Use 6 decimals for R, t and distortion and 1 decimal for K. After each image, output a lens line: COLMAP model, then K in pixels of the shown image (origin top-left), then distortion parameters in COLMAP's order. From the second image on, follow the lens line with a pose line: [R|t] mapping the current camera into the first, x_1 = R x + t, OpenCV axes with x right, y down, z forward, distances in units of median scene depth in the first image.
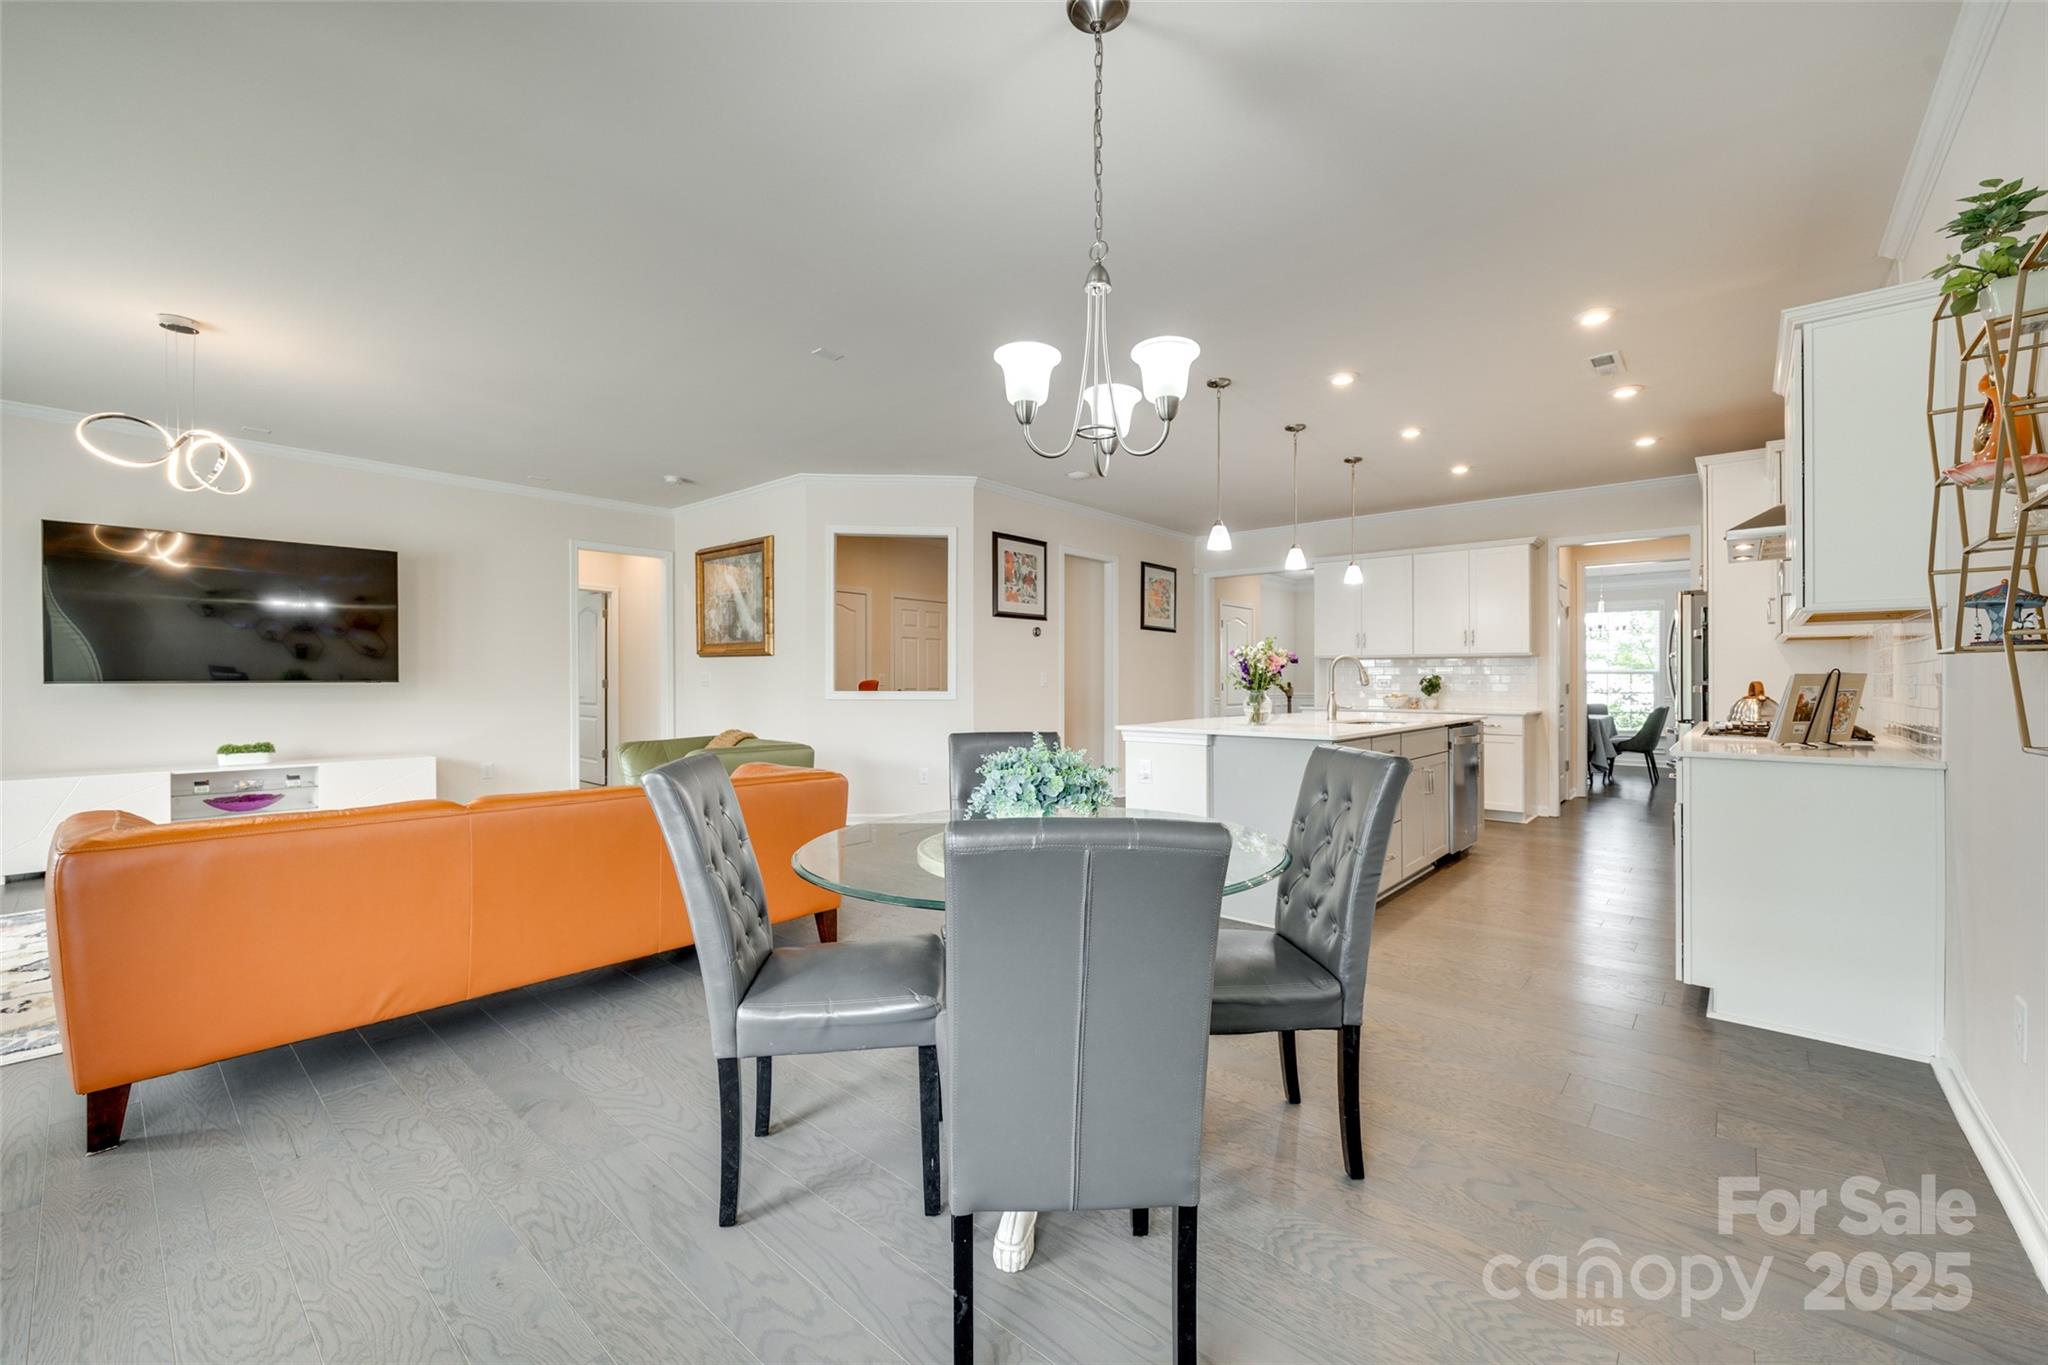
lens RADIAL K [[830.0, 0, 1014.0], [0, 830.0, 683.9], [0, 0, 1]] dist [-0.002253, -0.000154]
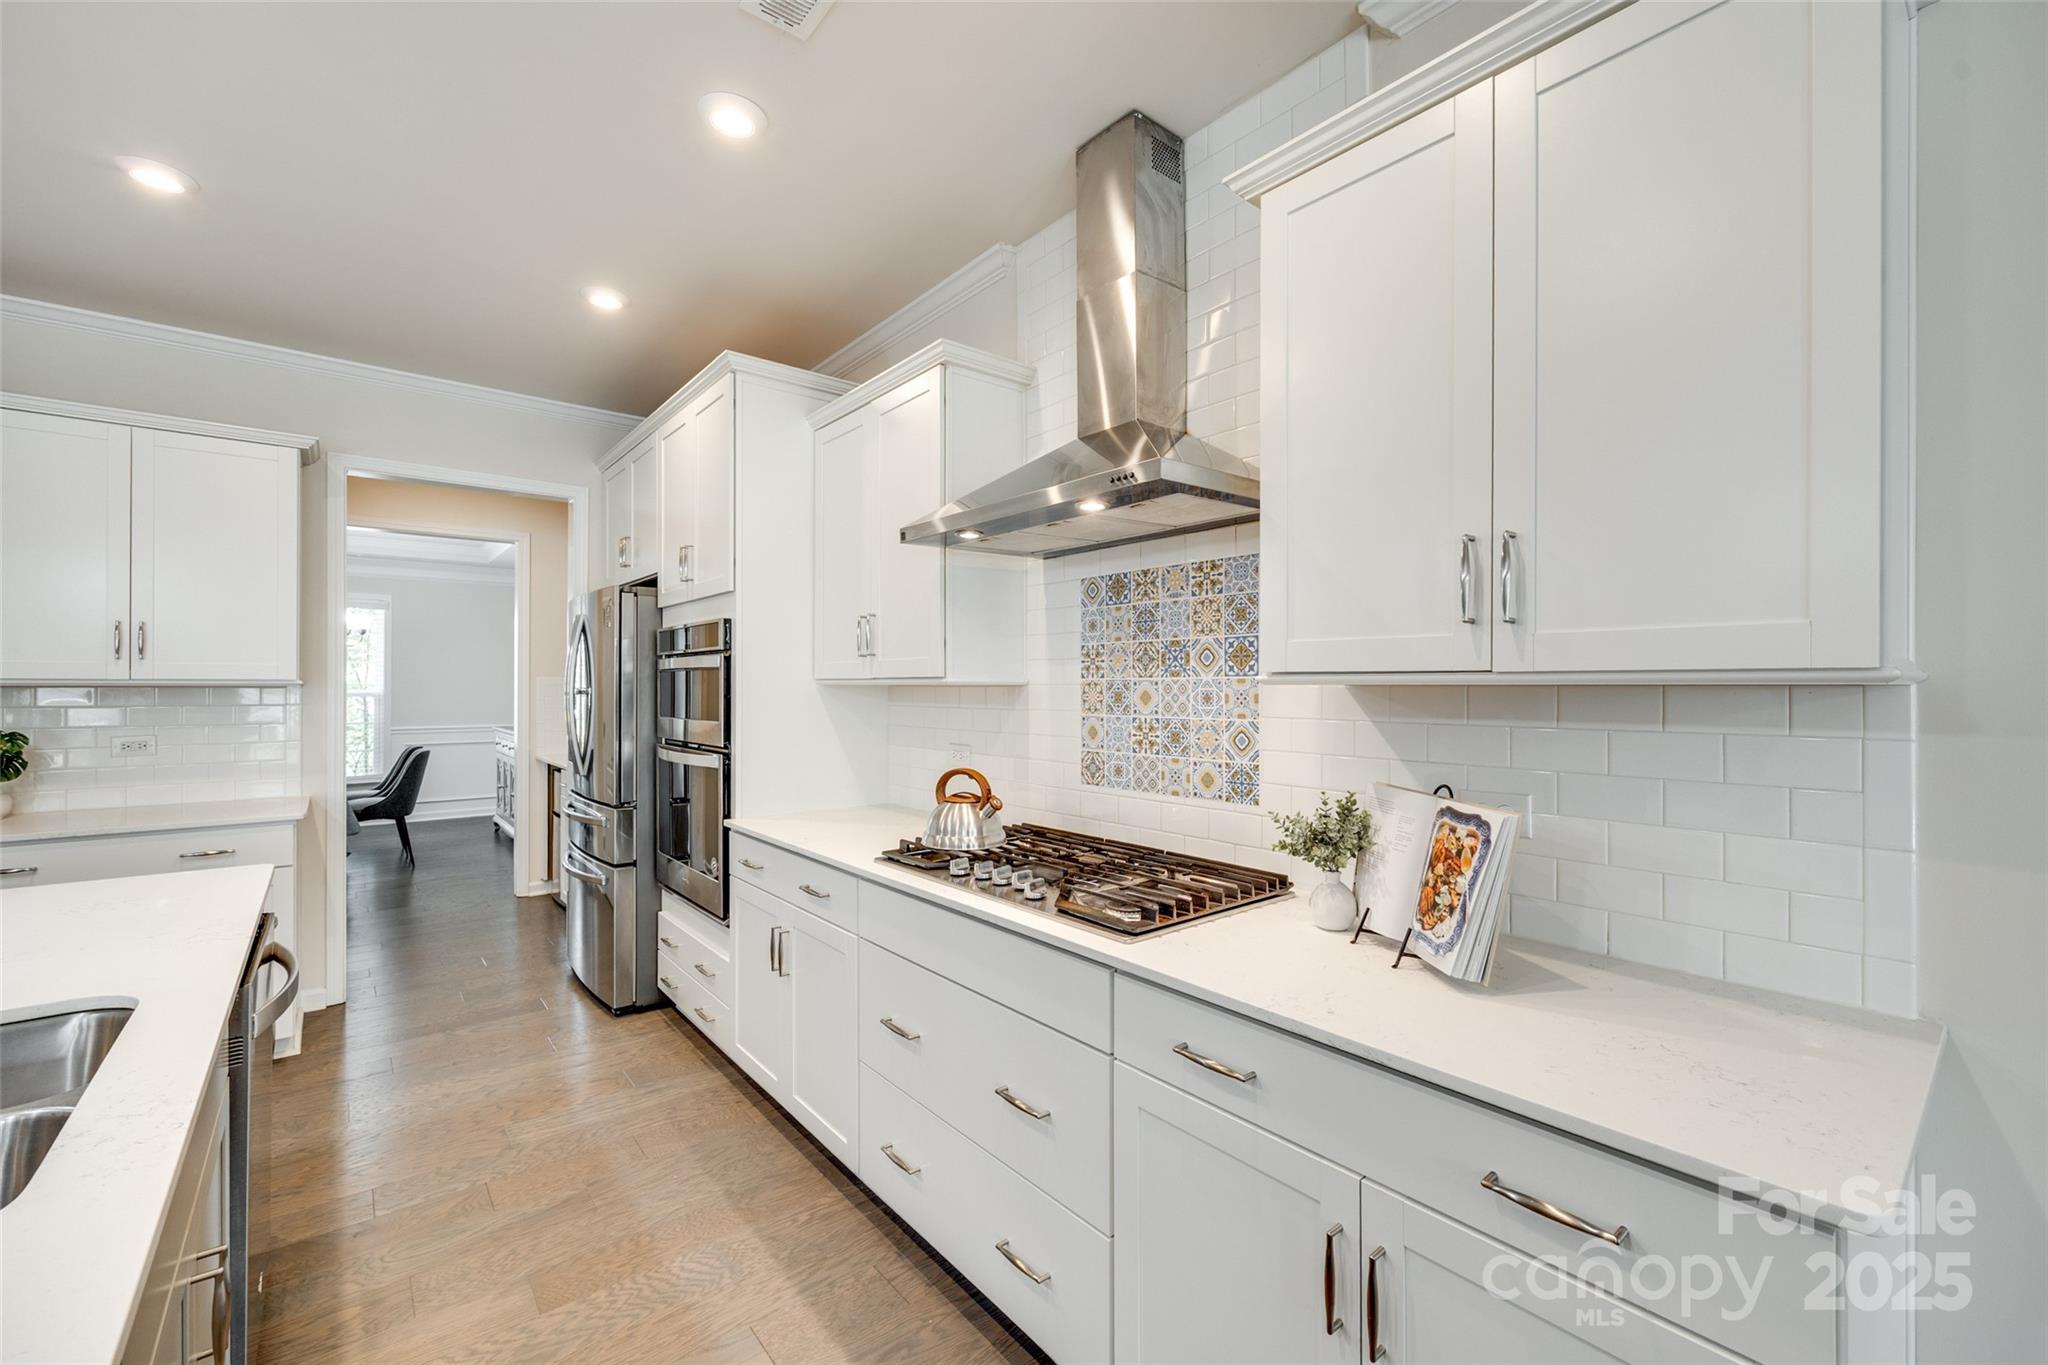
lens RADIAL K [[830.0, 0, 1014.6], [0, 830.0, 682.4], [0, 0, 1]] dist [-0.002253, -0.000154]
pose [[0.148927, -0.000289, 0.988848, 0.212129], [0.002127, 0.999998, -0.000028, -0.035041], [-0.988846, 0.002108, 0.148927, 0.514157]]
